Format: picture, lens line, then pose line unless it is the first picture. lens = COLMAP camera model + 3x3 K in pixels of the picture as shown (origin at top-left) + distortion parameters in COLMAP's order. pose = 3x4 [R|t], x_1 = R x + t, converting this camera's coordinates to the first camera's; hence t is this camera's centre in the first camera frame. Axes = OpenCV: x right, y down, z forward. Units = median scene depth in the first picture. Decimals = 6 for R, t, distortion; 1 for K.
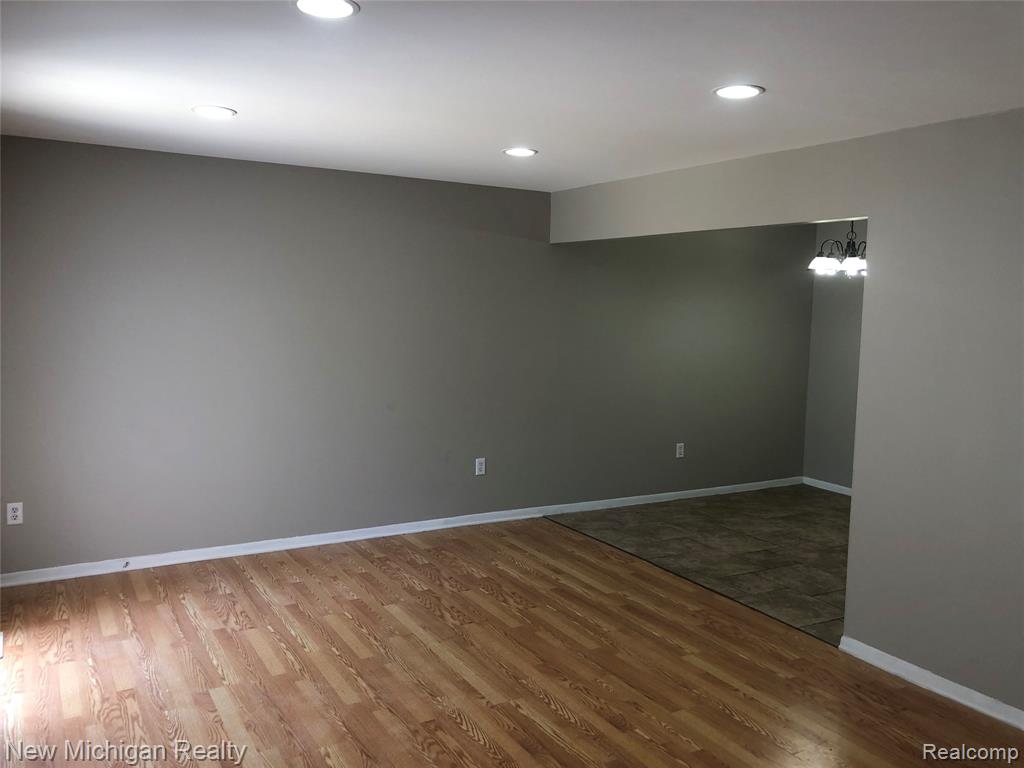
lens RADIAL K [[856.7, 0, 513.5], [0, 856.7, 375.0], [0, 0, 1]] dist [0.034123, -0.011449]
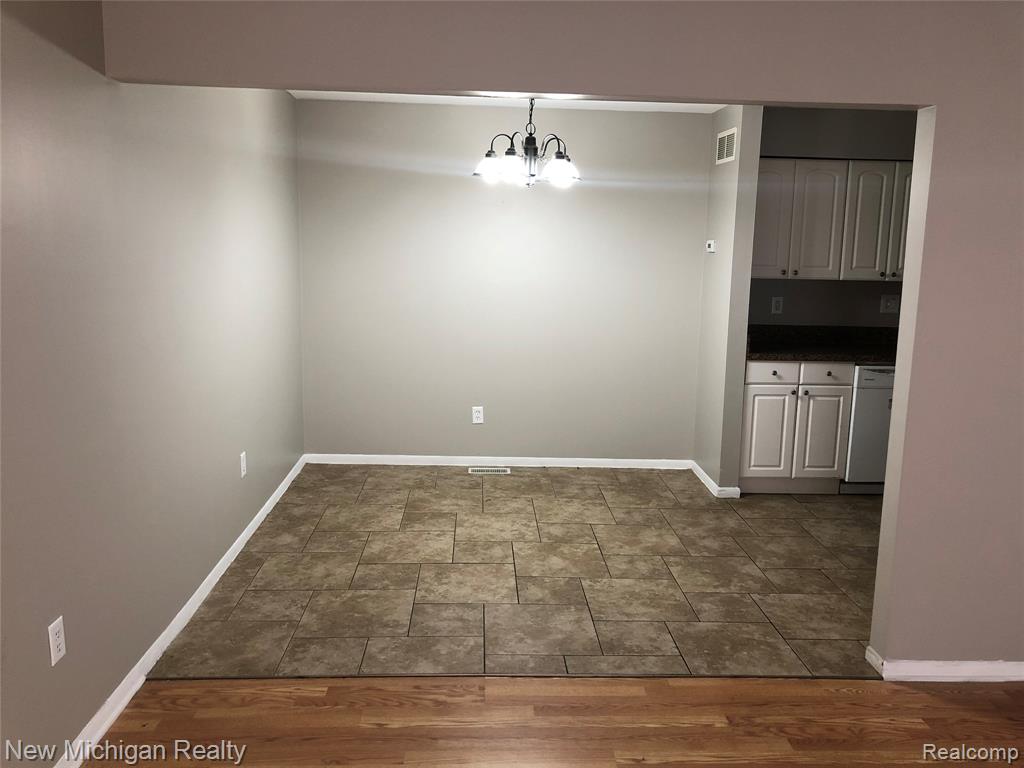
lens RADIAL K [[856.7, 0, 512.7], [0, 856.7, 392.2], [0, 0, 1]] dist [0.034123, -0.011449]
pose [[0.467062, -0.194883, 0.862481, -0.296928], [0.072721, 0.980571, 0.182185, -0.077917], [-0.881229, -0.022372, 0.472160, 0.678082]]
